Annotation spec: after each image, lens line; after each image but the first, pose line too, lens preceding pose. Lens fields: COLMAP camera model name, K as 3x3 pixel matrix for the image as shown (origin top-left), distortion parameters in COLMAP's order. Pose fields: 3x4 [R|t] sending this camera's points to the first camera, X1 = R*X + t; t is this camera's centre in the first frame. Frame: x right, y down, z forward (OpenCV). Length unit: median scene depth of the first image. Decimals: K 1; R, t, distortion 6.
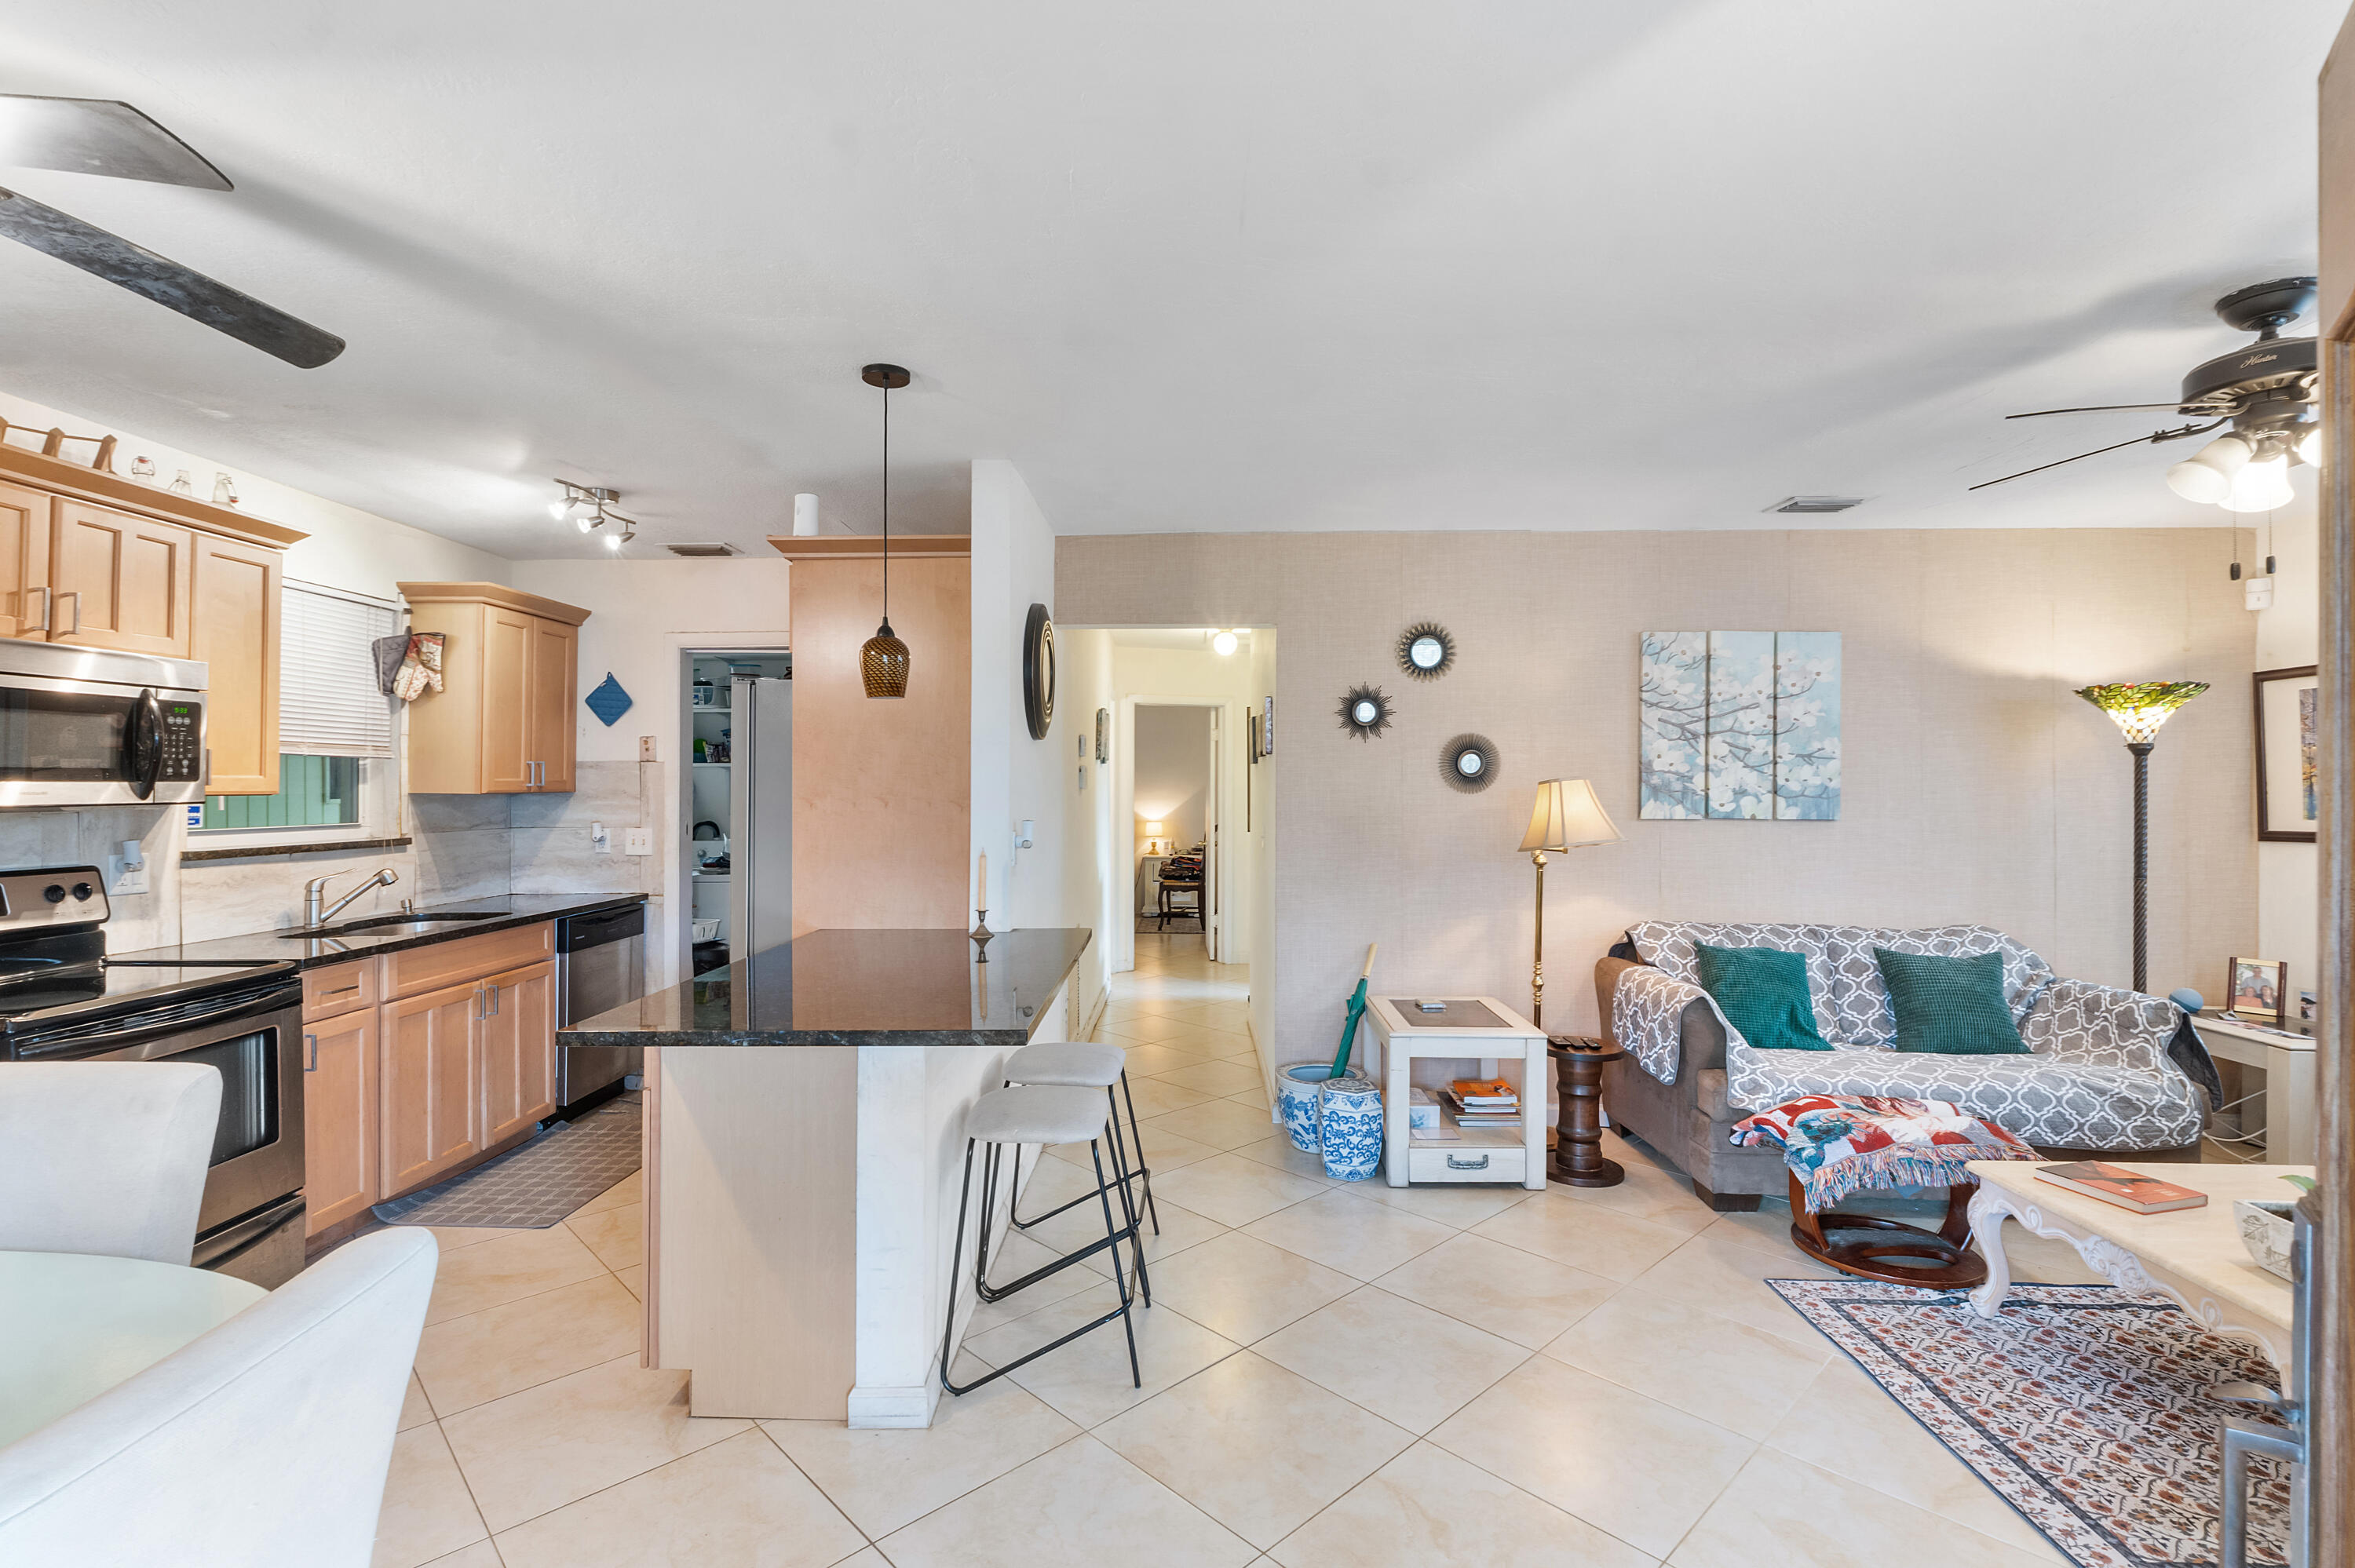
lens RADIAL K [[1092.1, 0, 1170.7], [0, 1092.1, 779.6], [0, 0, 1]] dist [-0.000823, -0.000013]
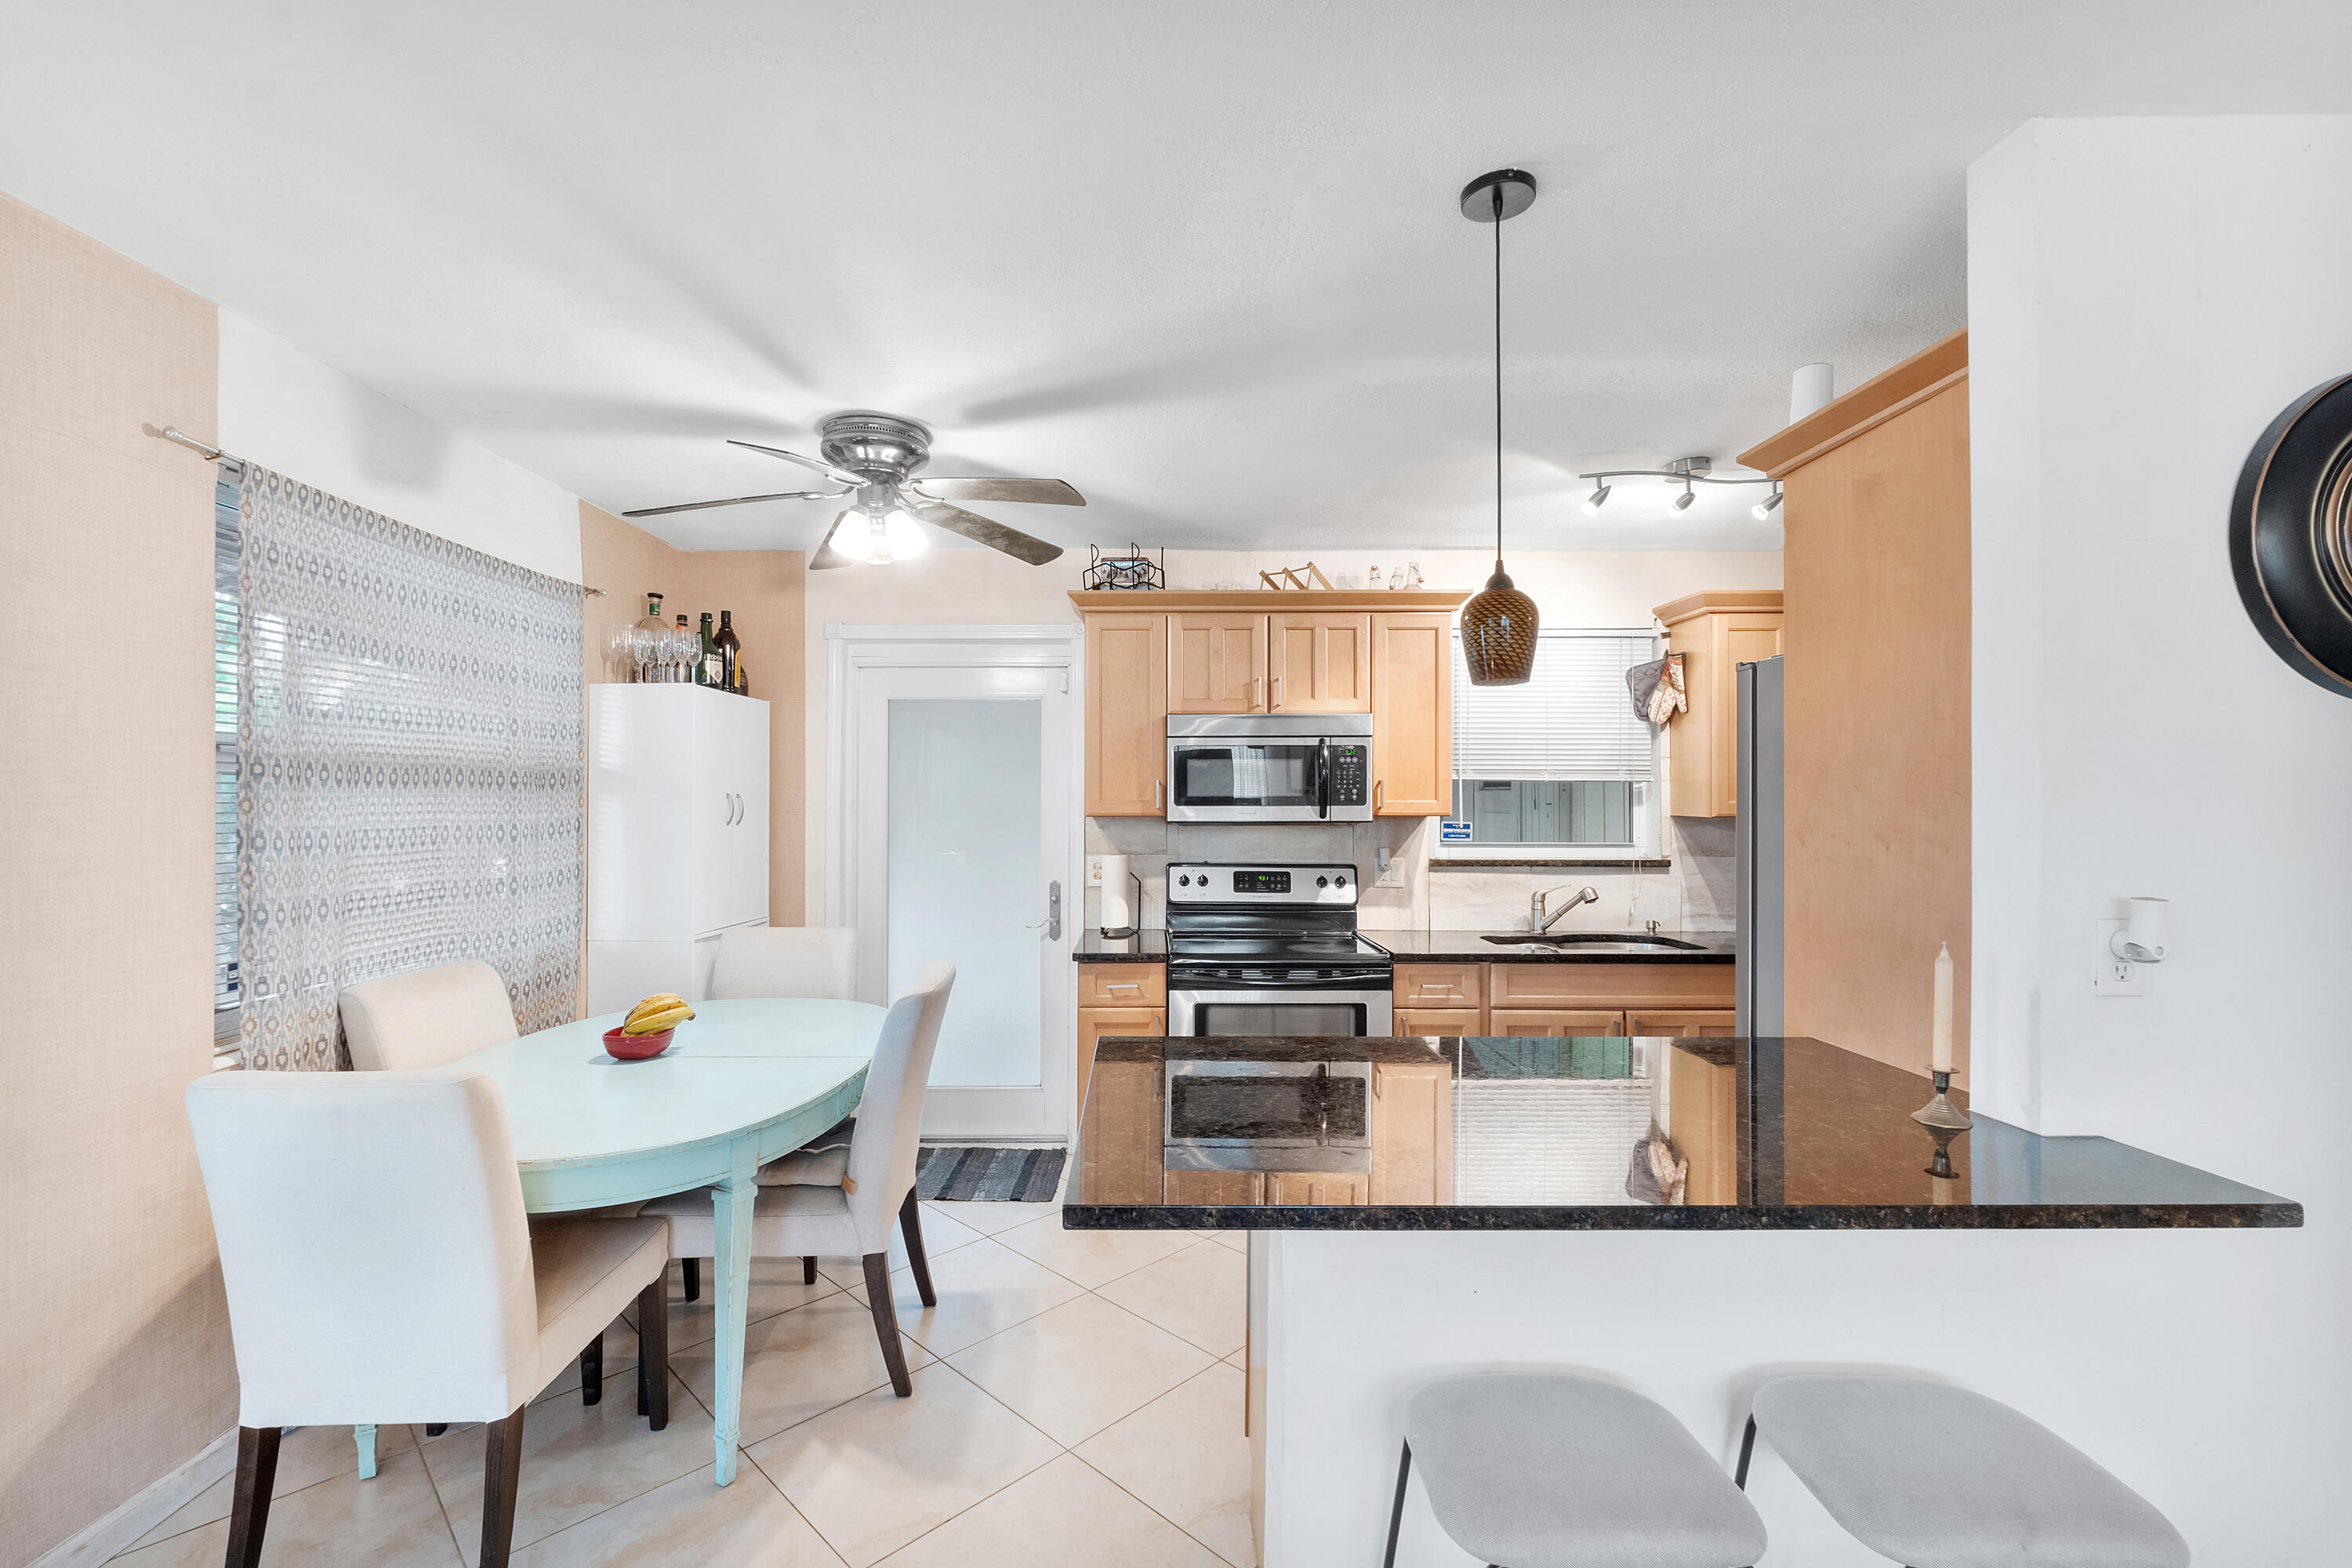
lens RADIAL K [[1031.2, 0, 1167.9], [0, 1031.2, 802.8], [0, 0, 1]] dist [0.002018, 0.000031]
pose [[0.013551, 0.001281, -0.999907, 0.280804], [0.004647, 0.999988, 0.001344, -0.003245], [0.999897, -0.004665, 0.013545, 0.602058]]
